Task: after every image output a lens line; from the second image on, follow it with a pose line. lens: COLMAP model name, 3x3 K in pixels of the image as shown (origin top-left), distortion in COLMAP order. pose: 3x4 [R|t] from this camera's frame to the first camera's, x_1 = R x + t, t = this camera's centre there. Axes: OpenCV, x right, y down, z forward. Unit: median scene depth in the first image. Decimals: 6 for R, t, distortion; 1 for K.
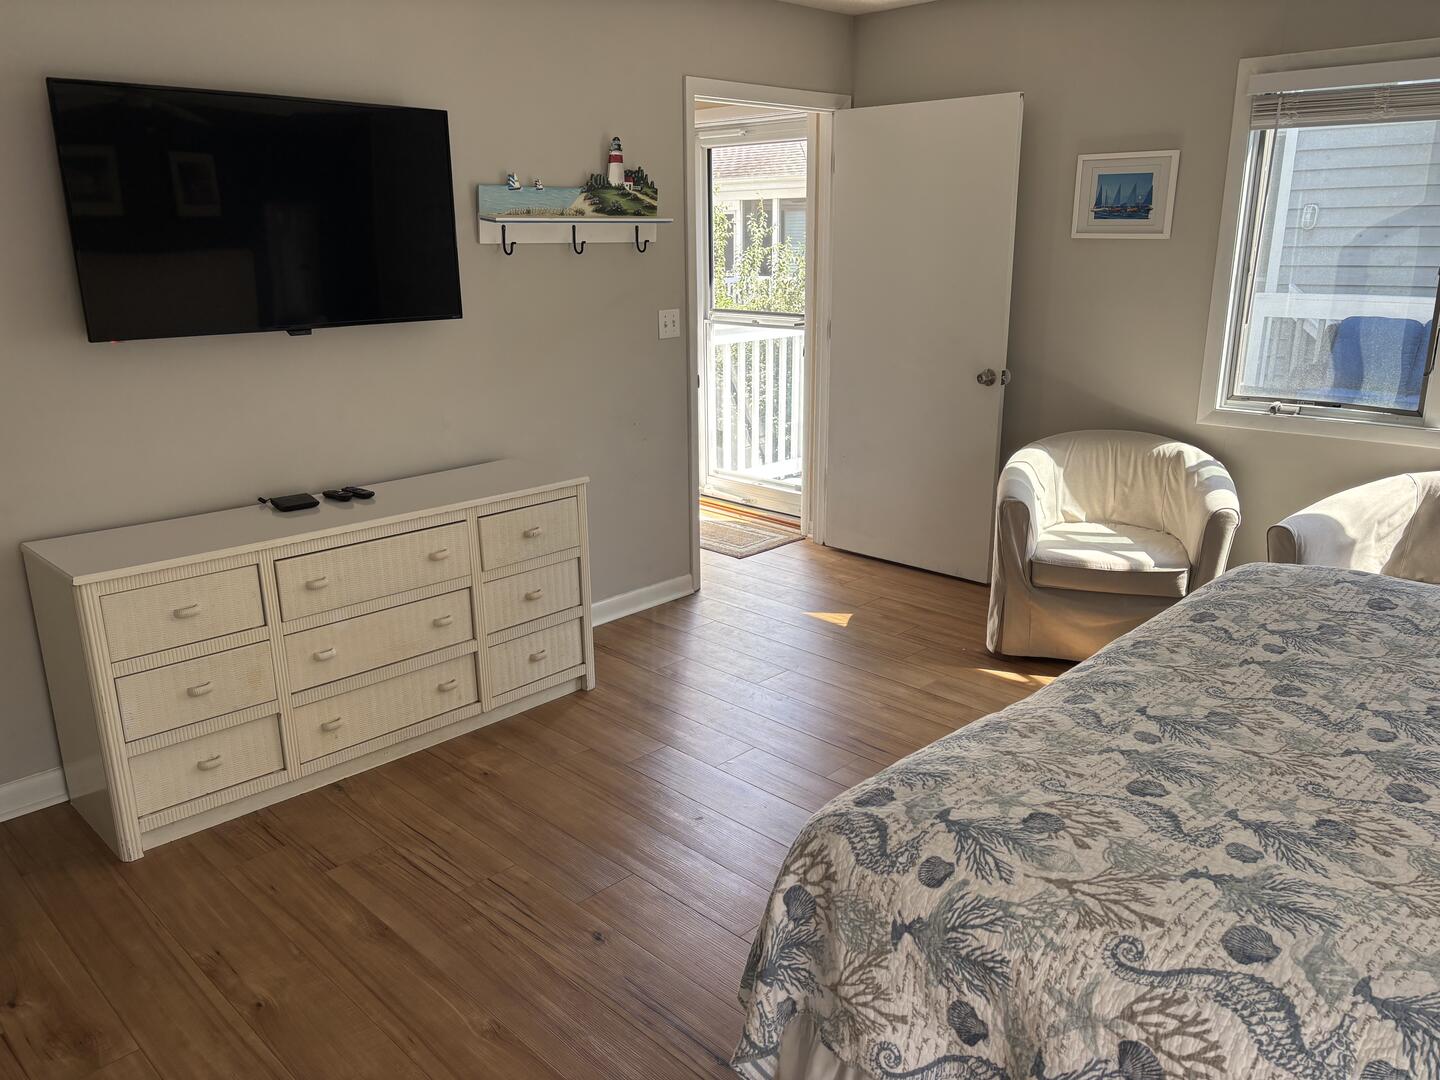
lens RADIAL K [[1081.7, 0, 720.0], [0, 1081.7, 540.0], [0, 0, 1]] dist [0.061709, -0.071679]
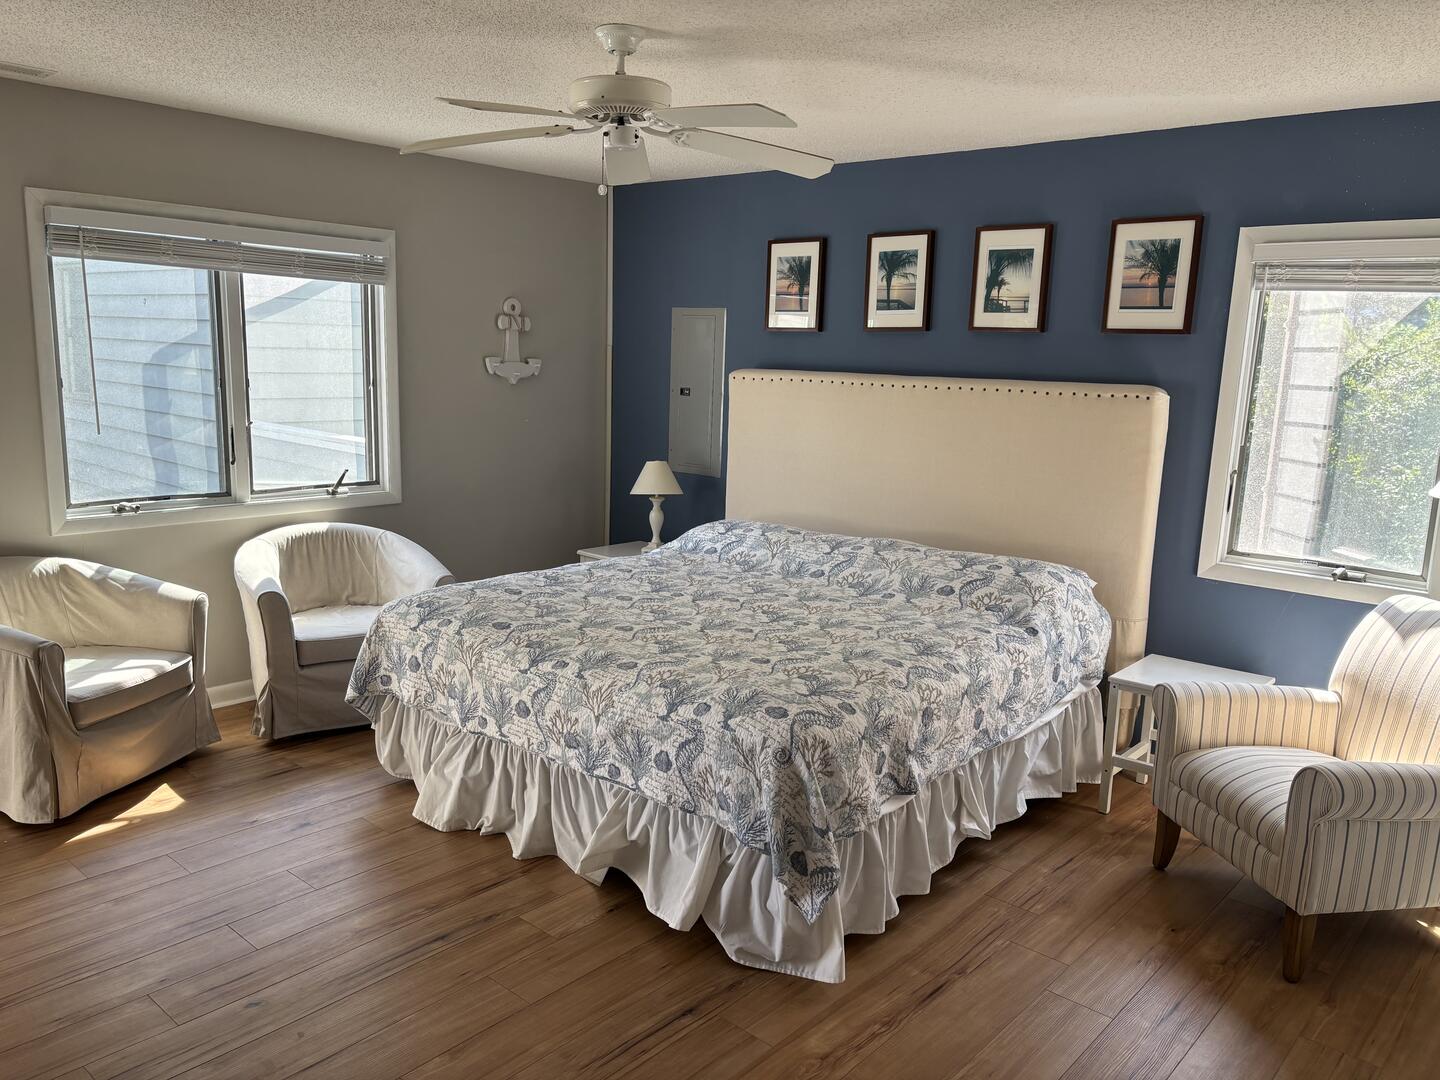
lens RADIAL K [[1081.7, 0, 720.0], [0, 1081.7, 540.0], [0, 0, 1]] dist [0.061709, -0.071679]
pose [[-0.062462, -0.163717, 0.984528, -0.987429], [0.241394, 0.954688, 0.174070, -0.220732], [-0.968415, 0.248532, -0.020112, 0.727153]]
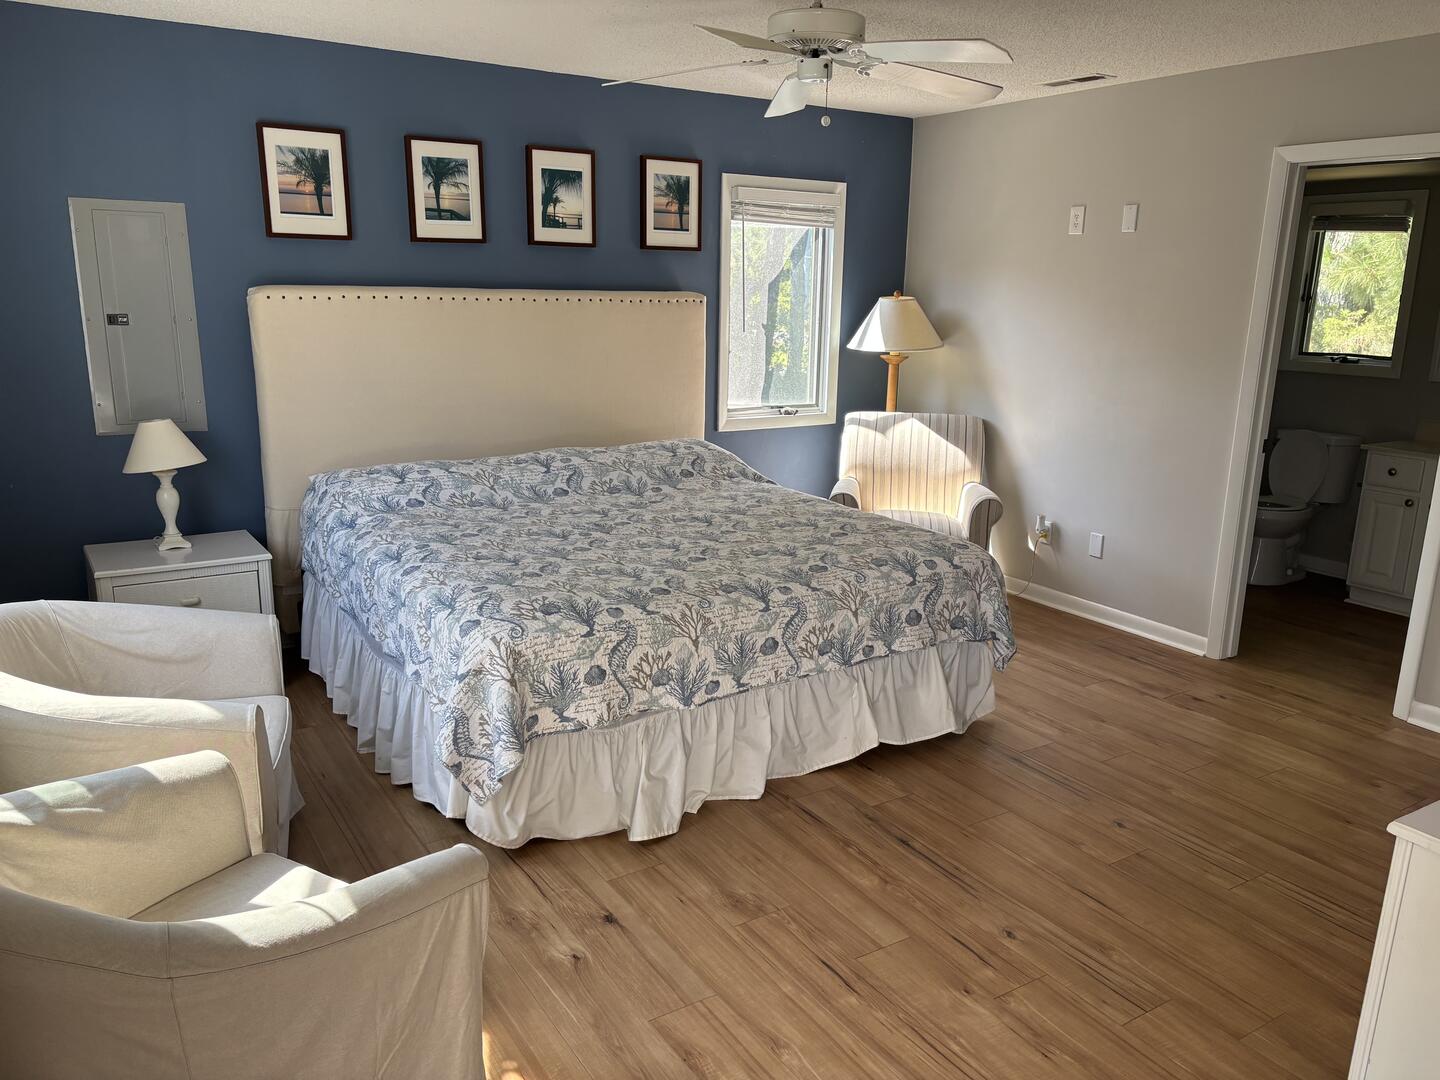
lens RADIAL K [[1042.3, 0, 715.8], [0, 1042.3, 560.0], [0, 0, 1]] dist [0.007171, 0.005636]
pose [[-0.972633, -0.061981, 0.223925, 0.105366], [0.059759, 0.864608, 0.498881, -0.573428], [-0.224528, 0.498610, -0.837242, 2.015043]]
